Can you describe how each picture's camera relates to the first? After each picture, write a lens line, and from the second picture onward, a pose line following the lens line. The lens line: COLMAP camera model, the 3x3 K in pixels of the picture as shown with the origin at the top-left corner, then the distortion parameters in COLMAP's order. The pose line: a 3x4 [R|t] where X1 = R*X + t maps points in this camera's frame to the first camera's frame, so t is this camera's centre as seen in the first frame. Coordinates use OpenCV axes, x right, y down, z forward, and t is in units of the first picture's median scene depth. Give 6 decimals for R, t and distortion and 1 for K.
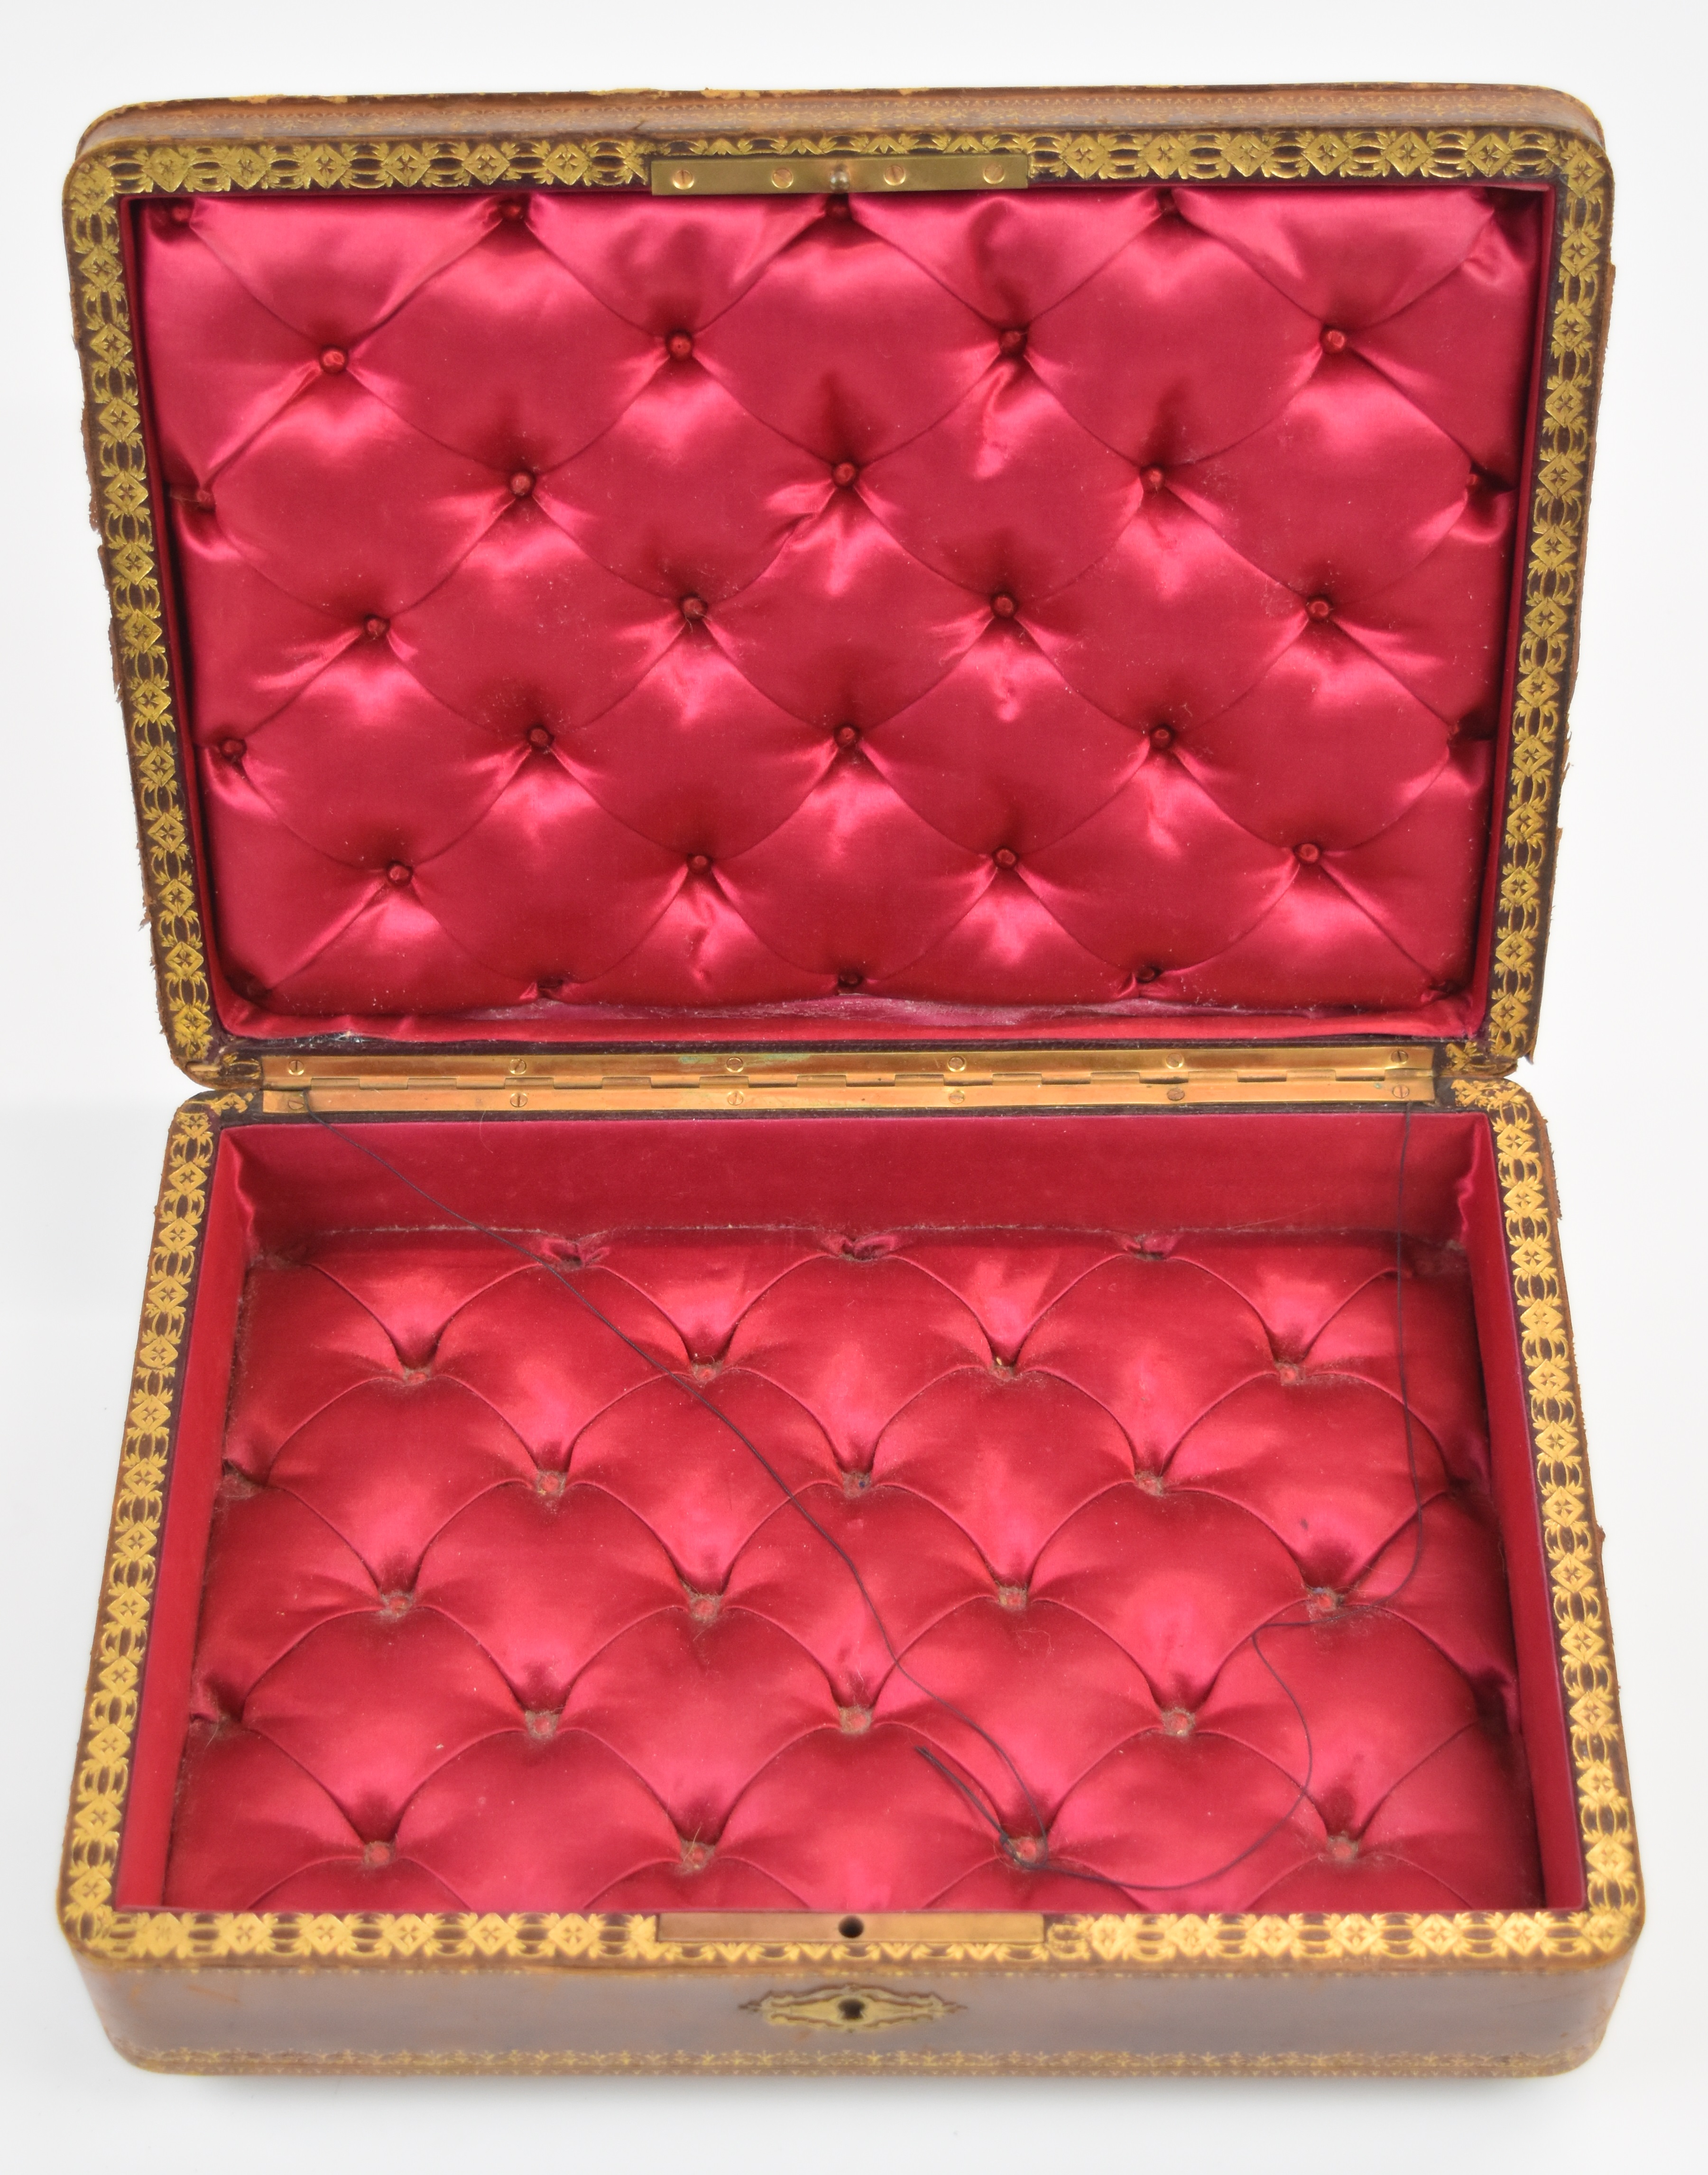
lens RADIAL K [[3884.6, 0, 852.5], [0, 3884.6, 1086.4], [0, 0, 1]] dist [-0.038129, 0.000000]
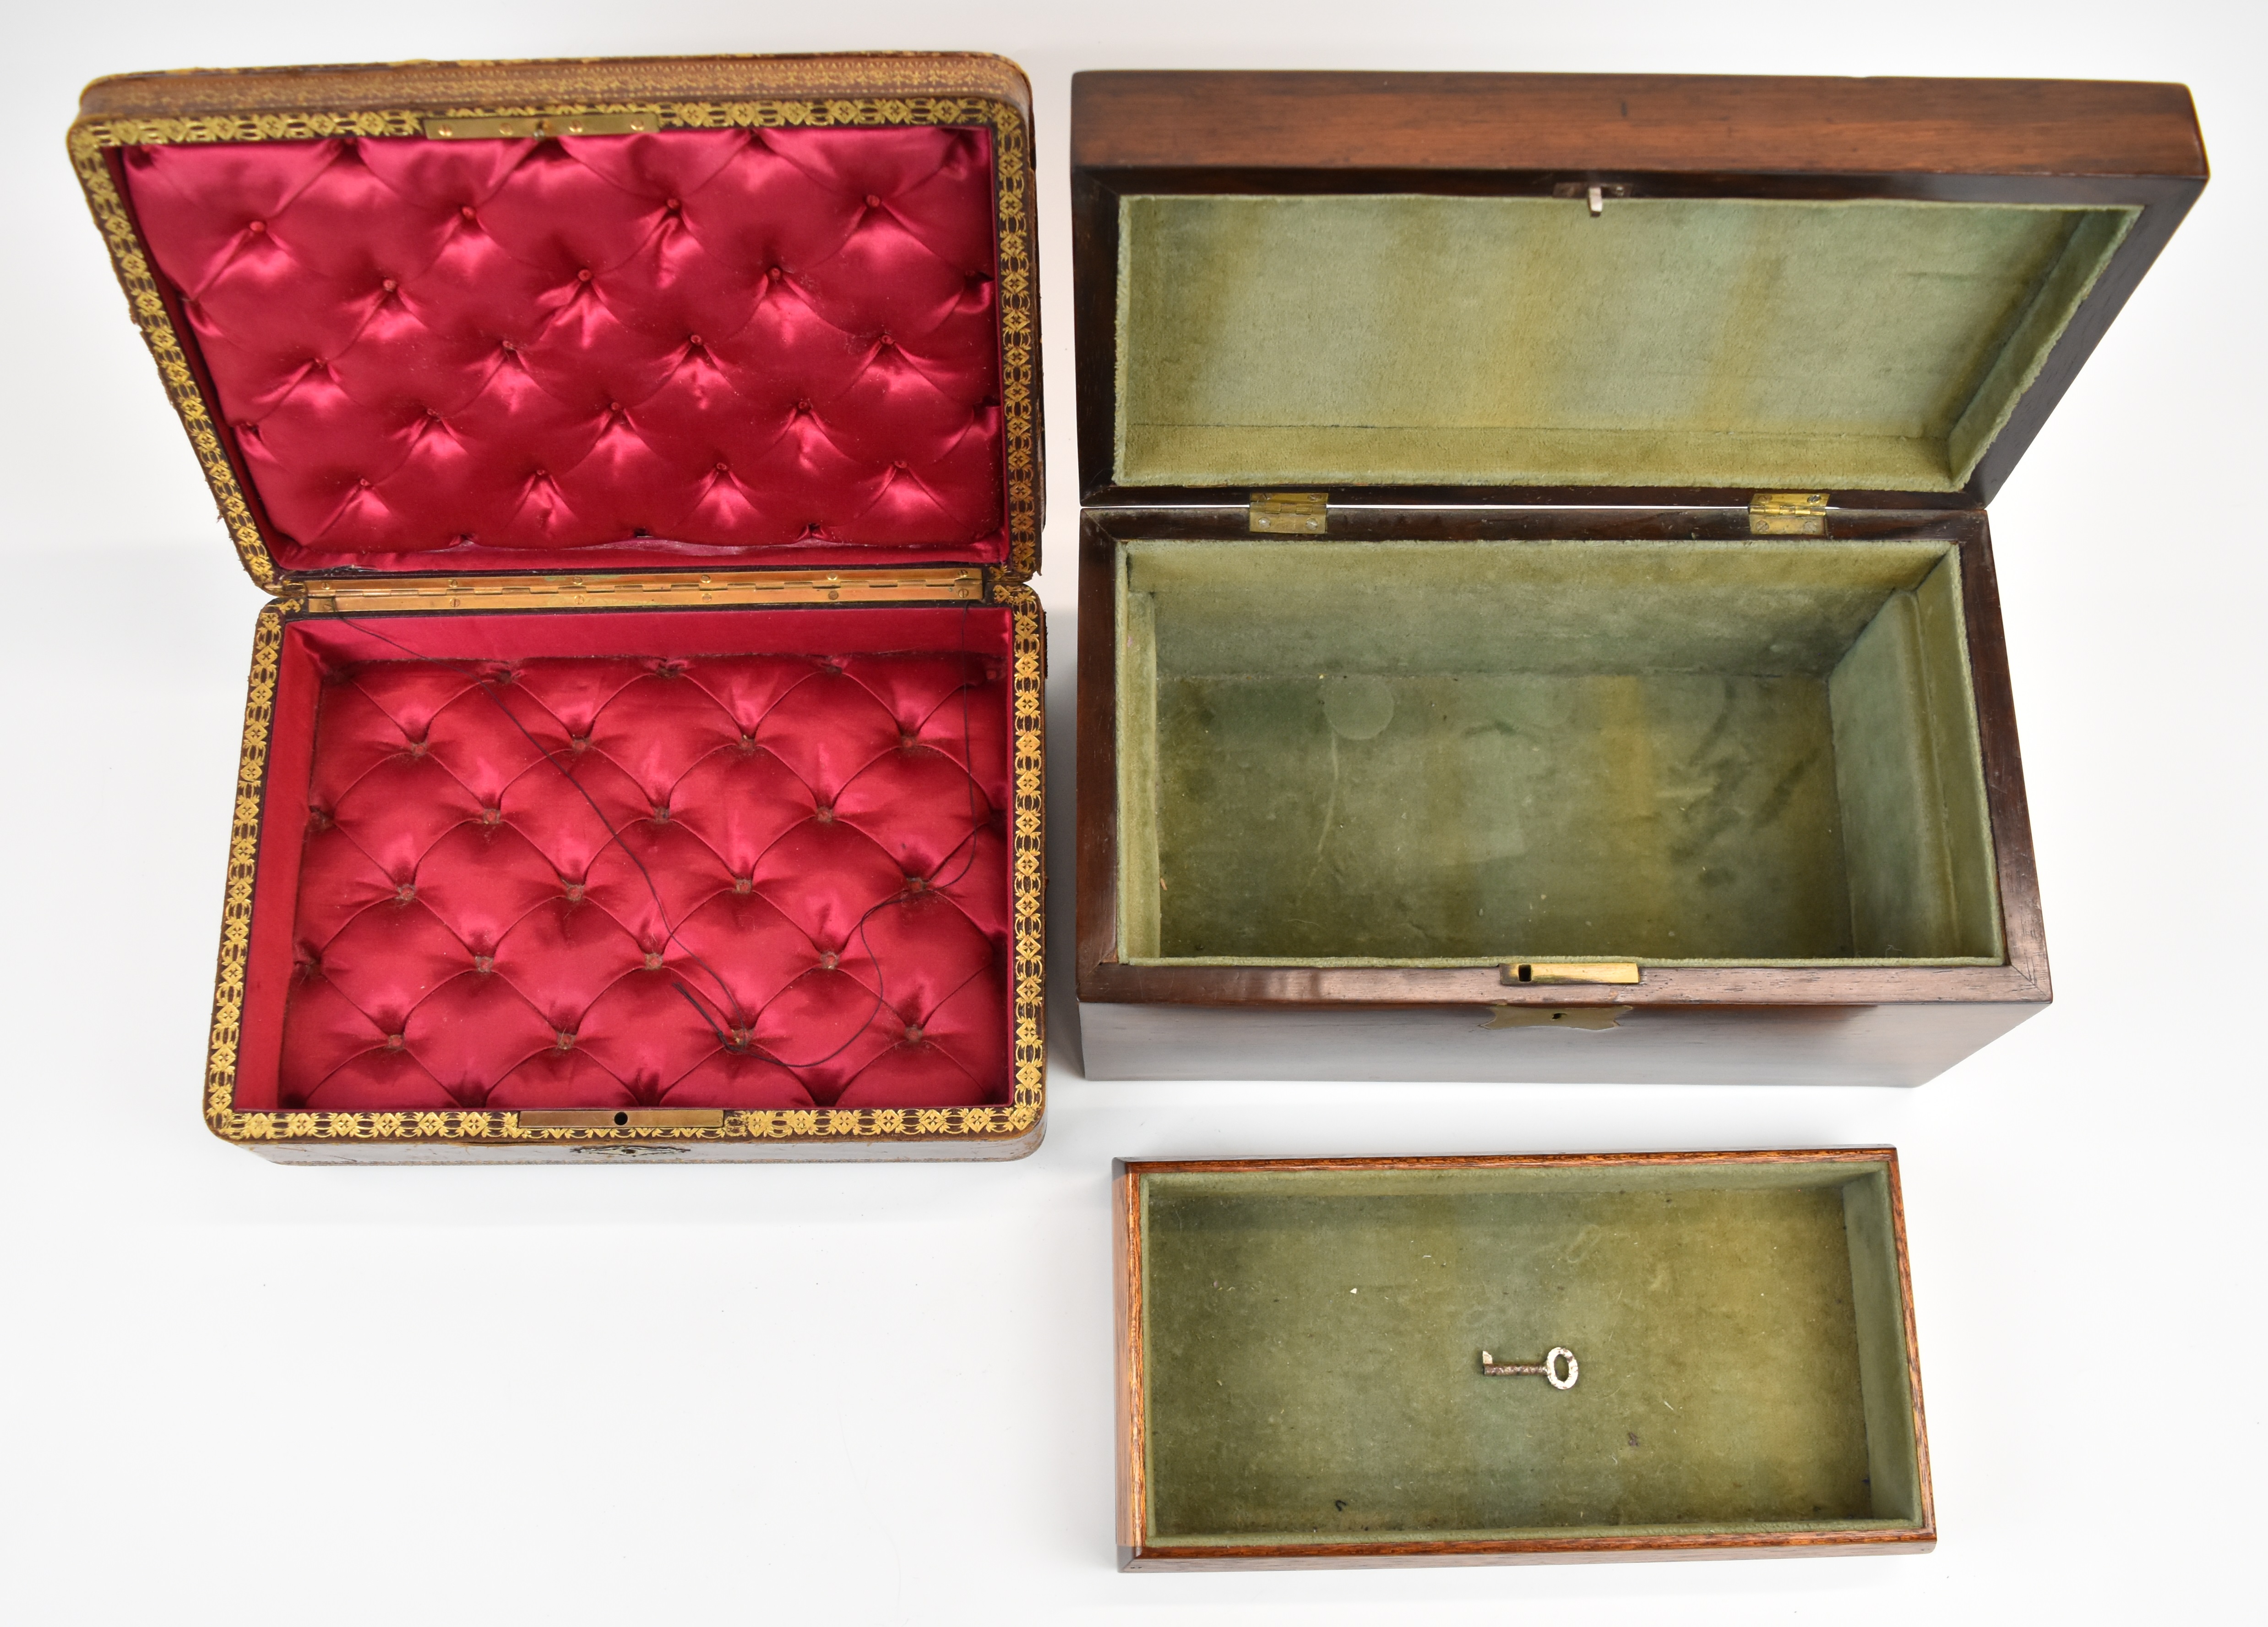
lens RADIAL K [[2225.0, 0, 1135.2], [0, 2225.0, 814.7], [0, 0, 1]] dist [-0.078378, 0.000000]
pose [[0.999675, -0.009032, 0.023838, 0.206248], [-0.000381, 0.929730, 0.368241, -0.289418], [-0.025489, -0.368131, 0.929425, 0.045415]]
